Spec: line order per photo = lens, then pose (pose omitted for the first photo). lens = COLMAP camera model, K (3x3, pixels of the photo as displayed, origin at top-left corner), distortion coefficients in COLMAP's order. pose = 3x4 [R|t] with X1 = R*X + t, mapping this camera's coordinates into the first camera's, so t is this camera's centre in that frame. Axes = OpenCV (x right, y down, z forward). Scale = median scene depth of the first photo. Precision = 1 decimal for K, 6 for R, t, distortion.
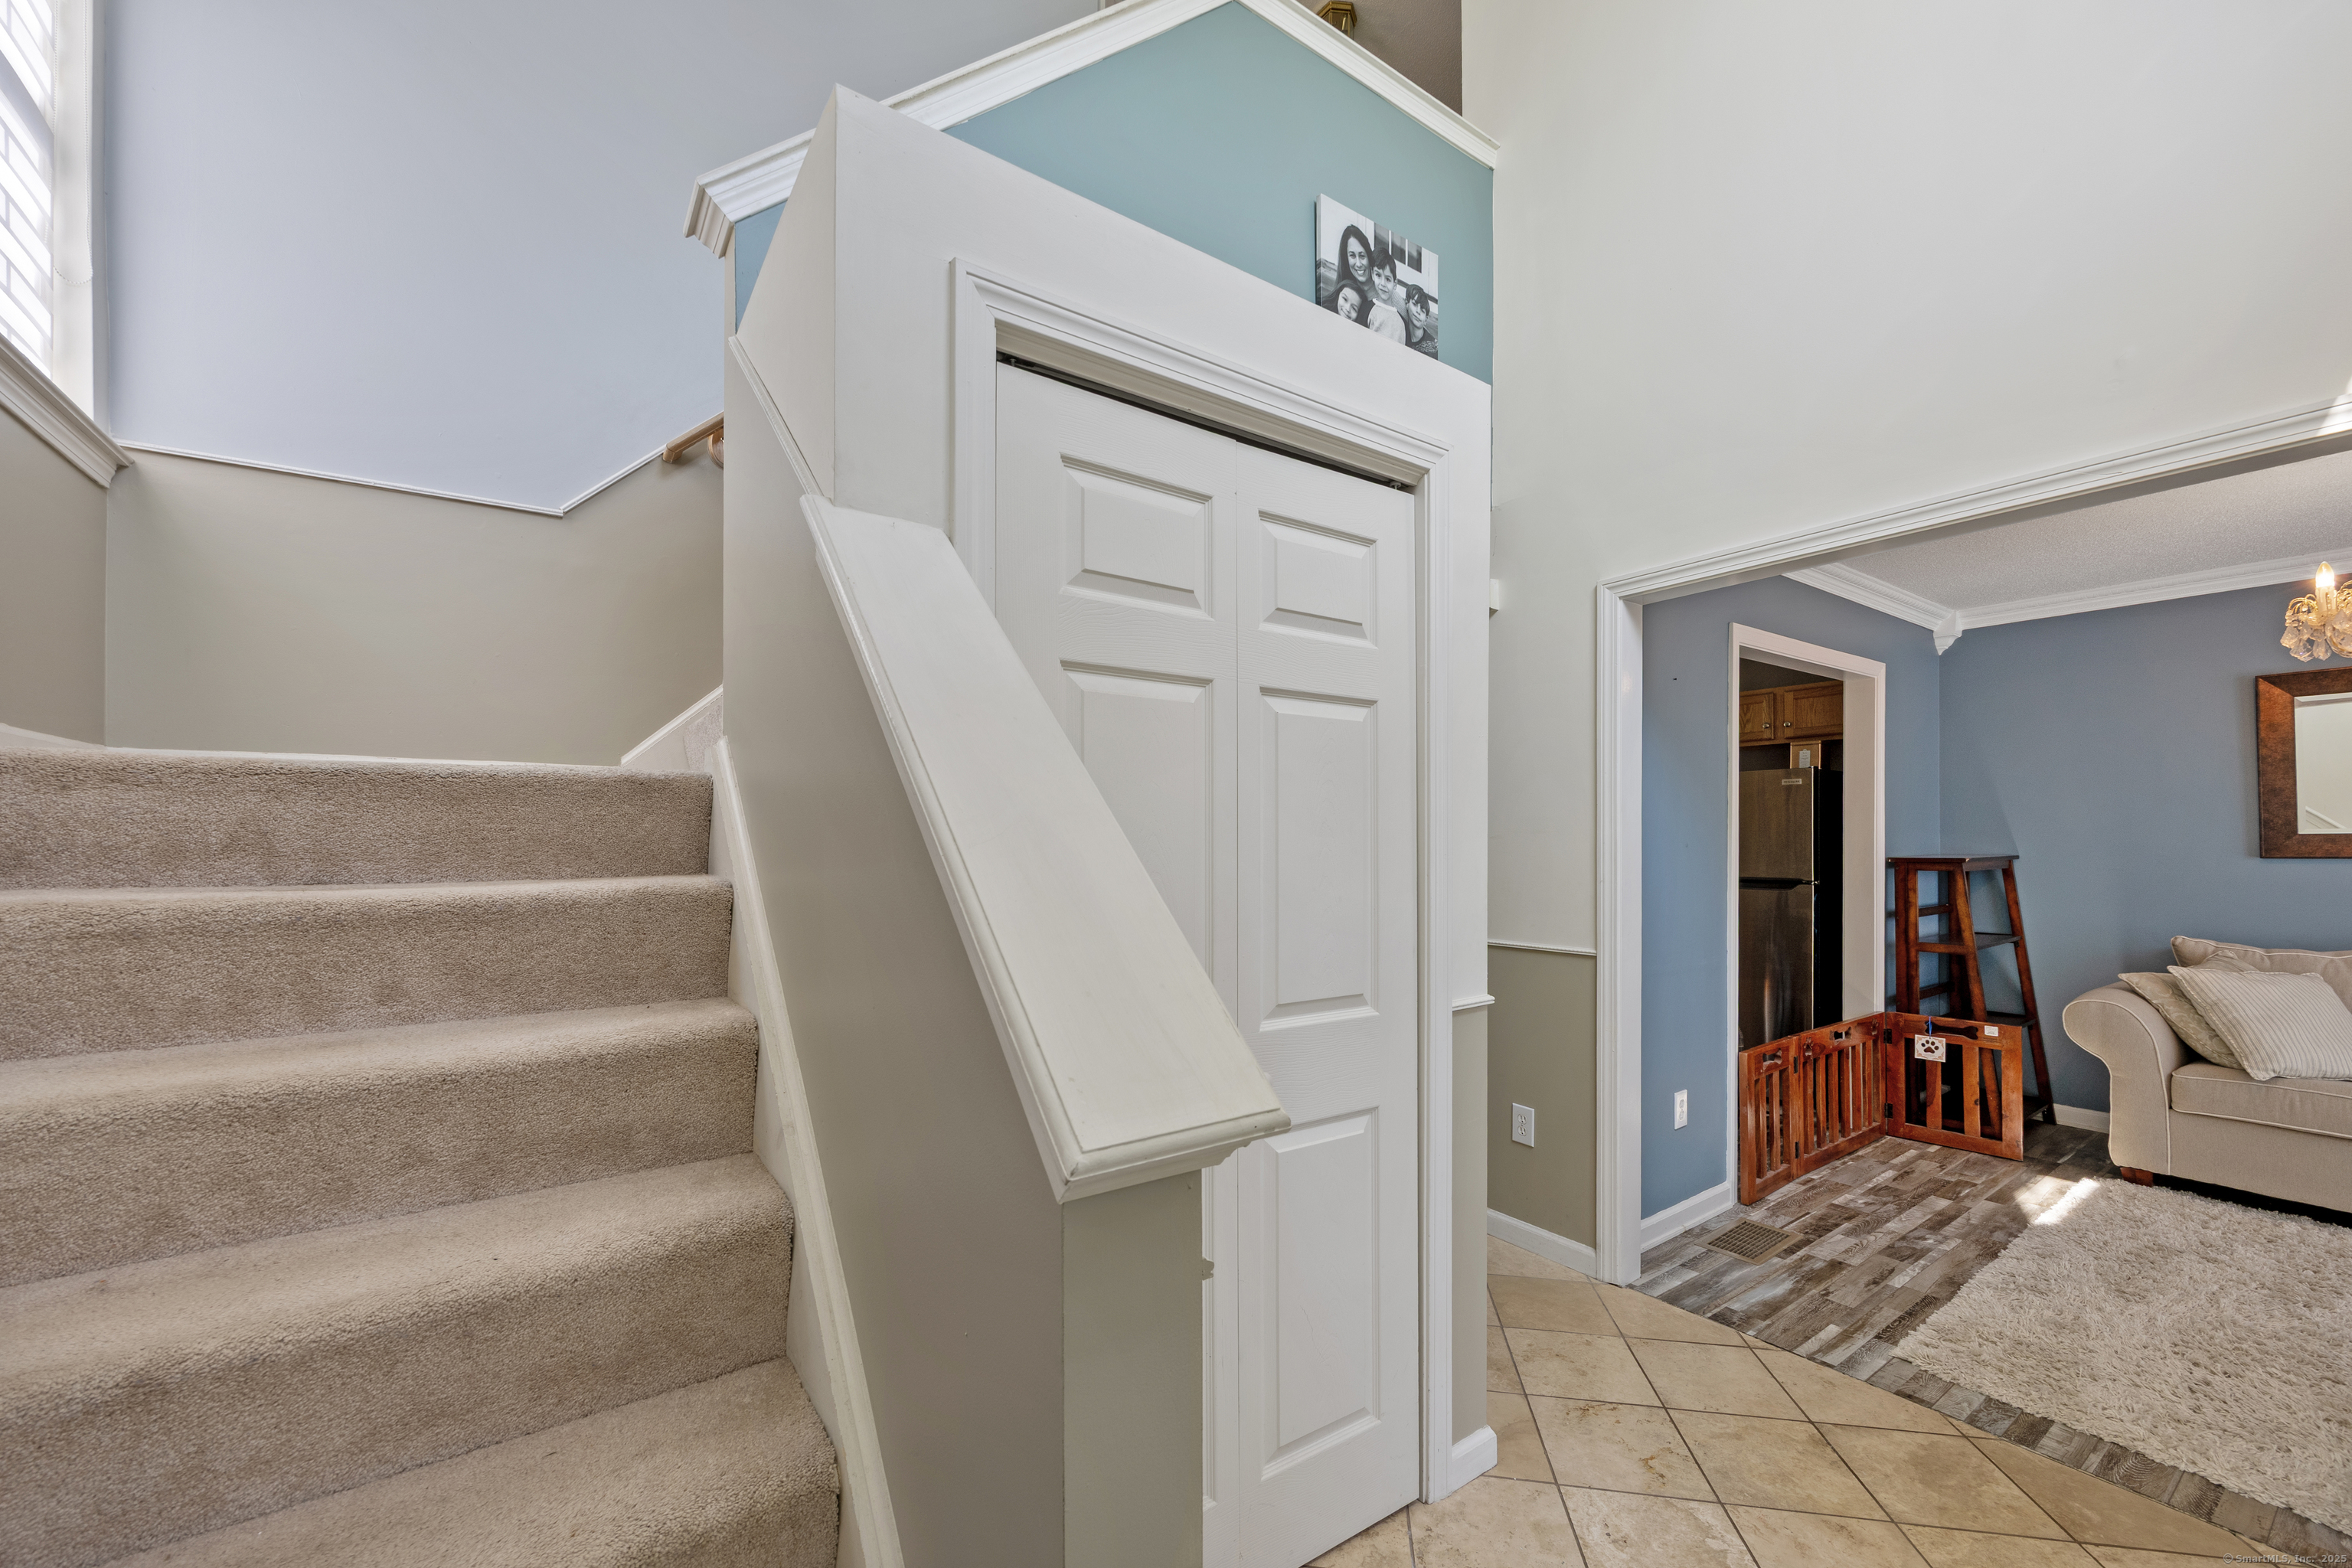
lens RADIAL K [[905.3, 0, 1212.2], [0, 905.3, 829.4], [0, 0, 1]] dist [-0.003015, 0.000523]
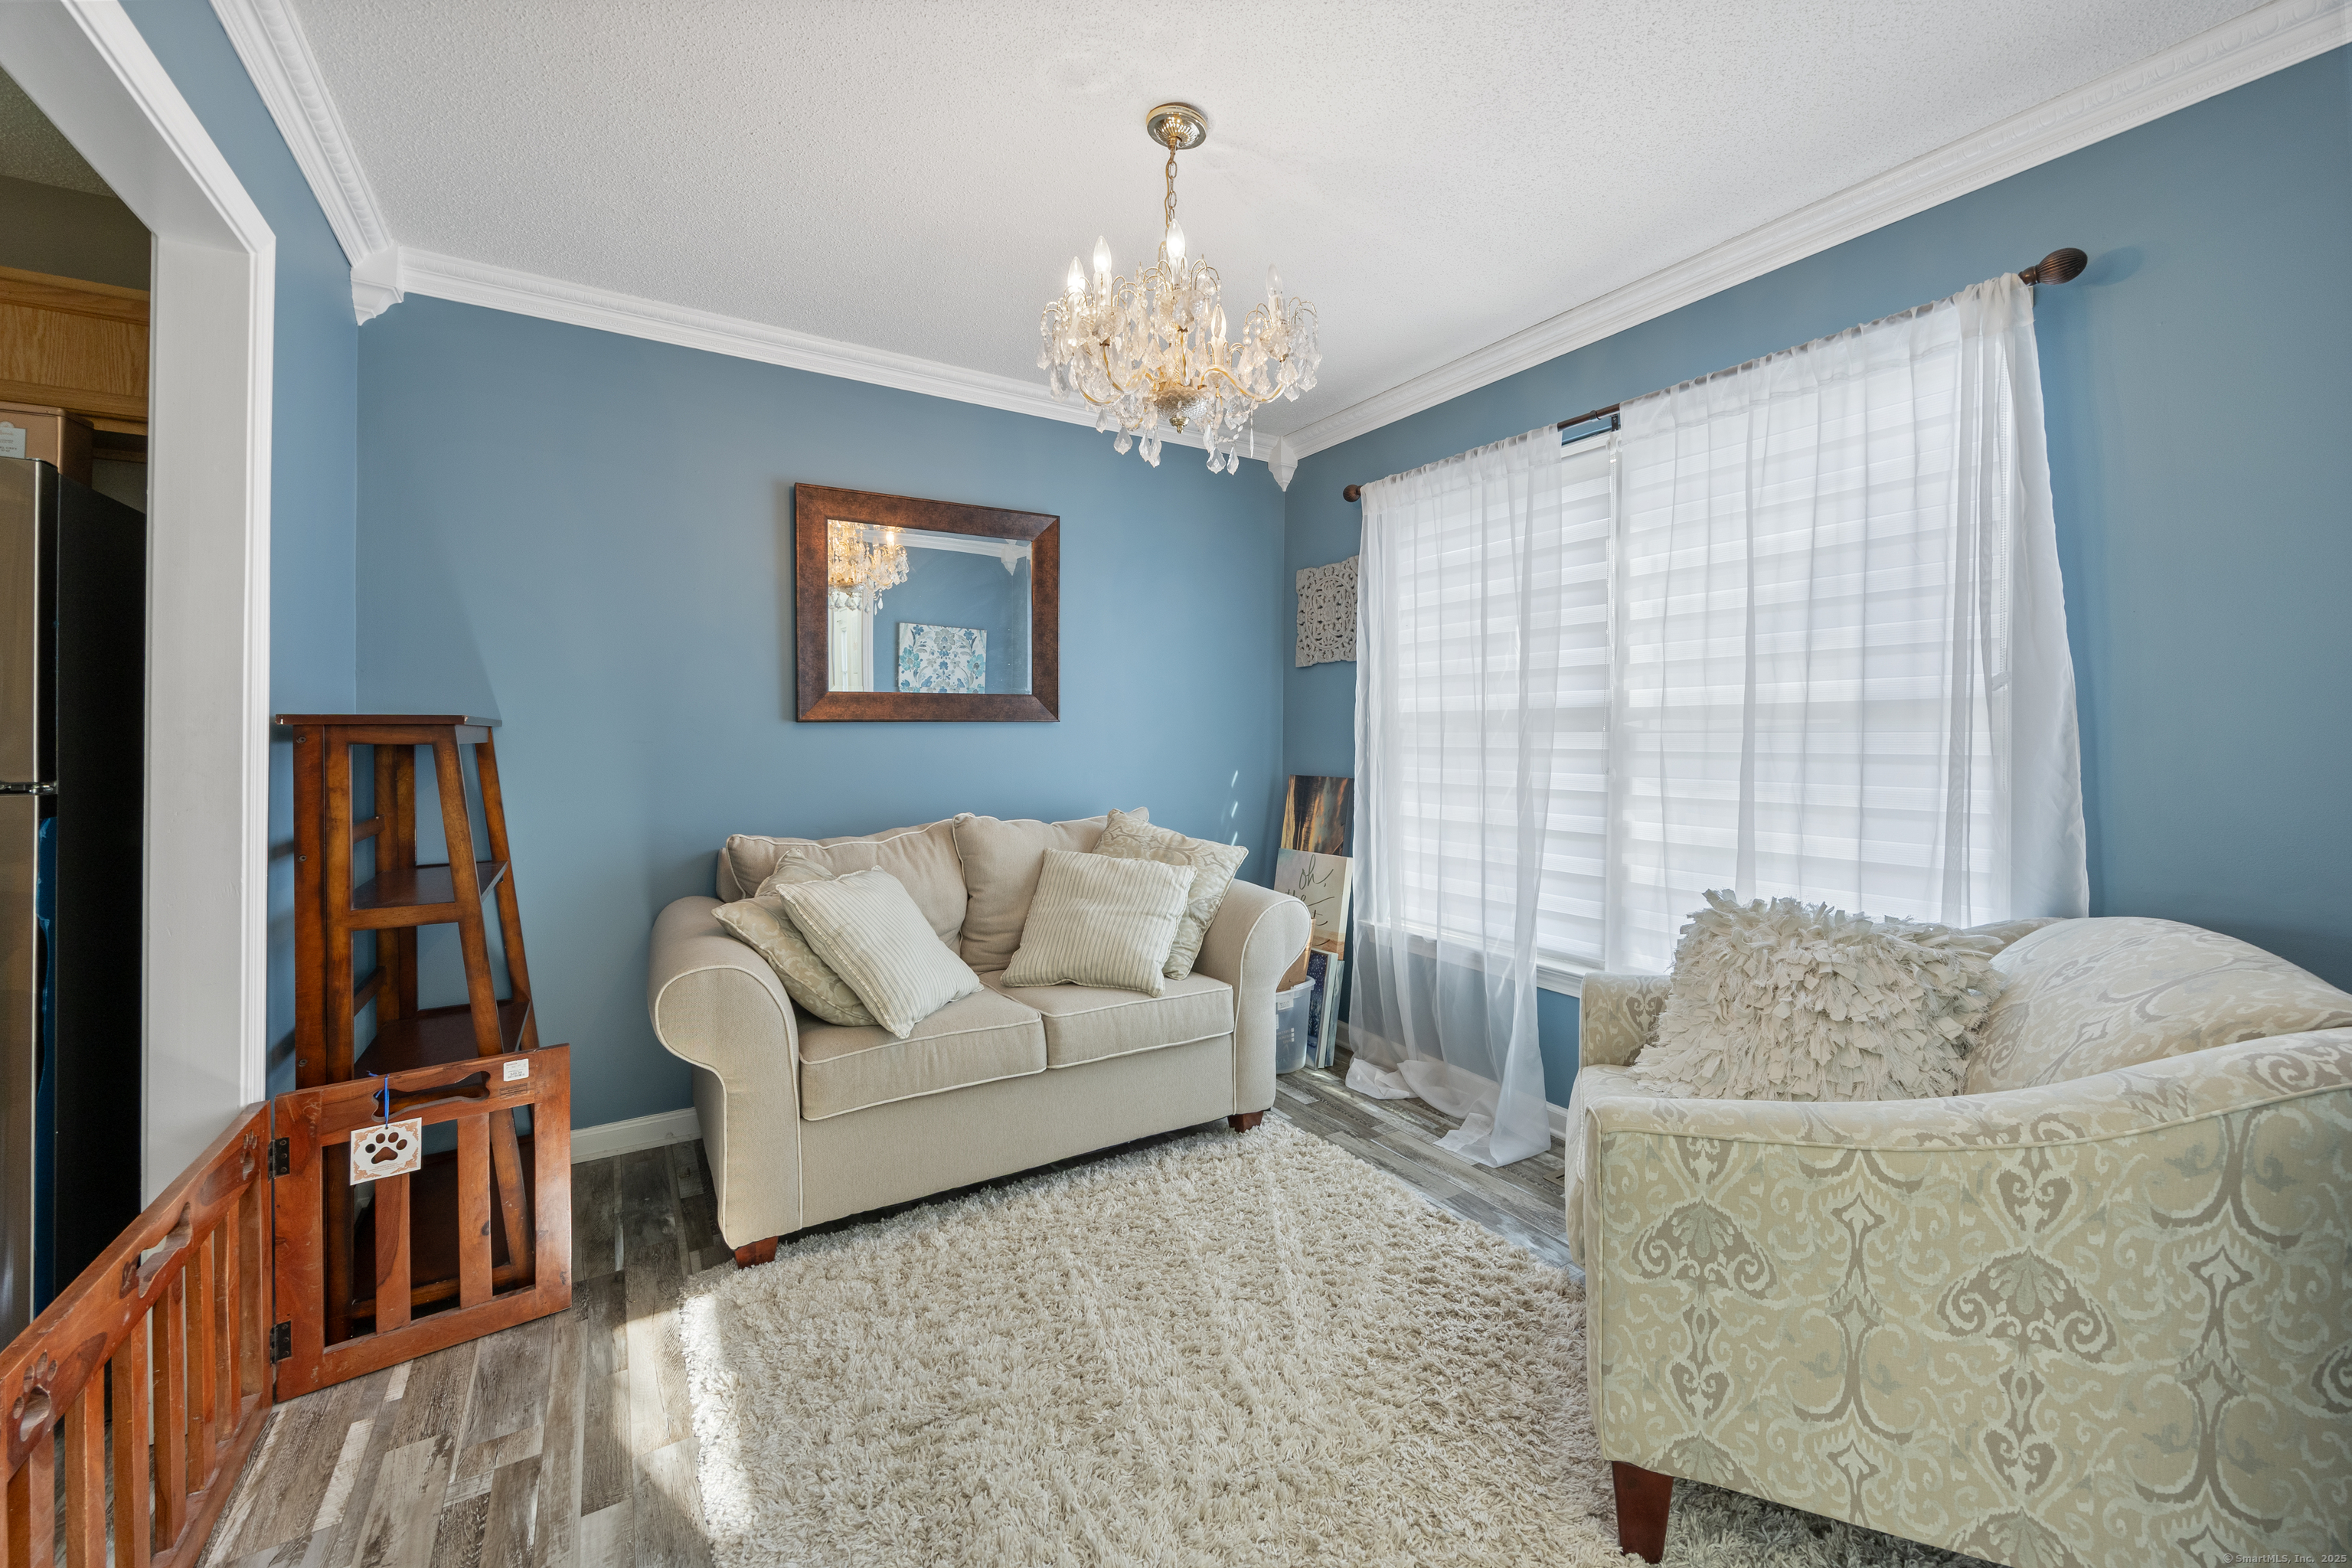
lens RADIAL K [[905.3, 0, 1133.7], [0, 905.3, 739.8], [0, 0, 1]] dist [-0.003015, 0.000523]
pose [[0.081735, -0.000600, 0.996654, 0.406777], [-0.012071, 0.999926, 0.001592, 0.040955], [-0.996581, -0.012161, 0.081722, 0.634270]]
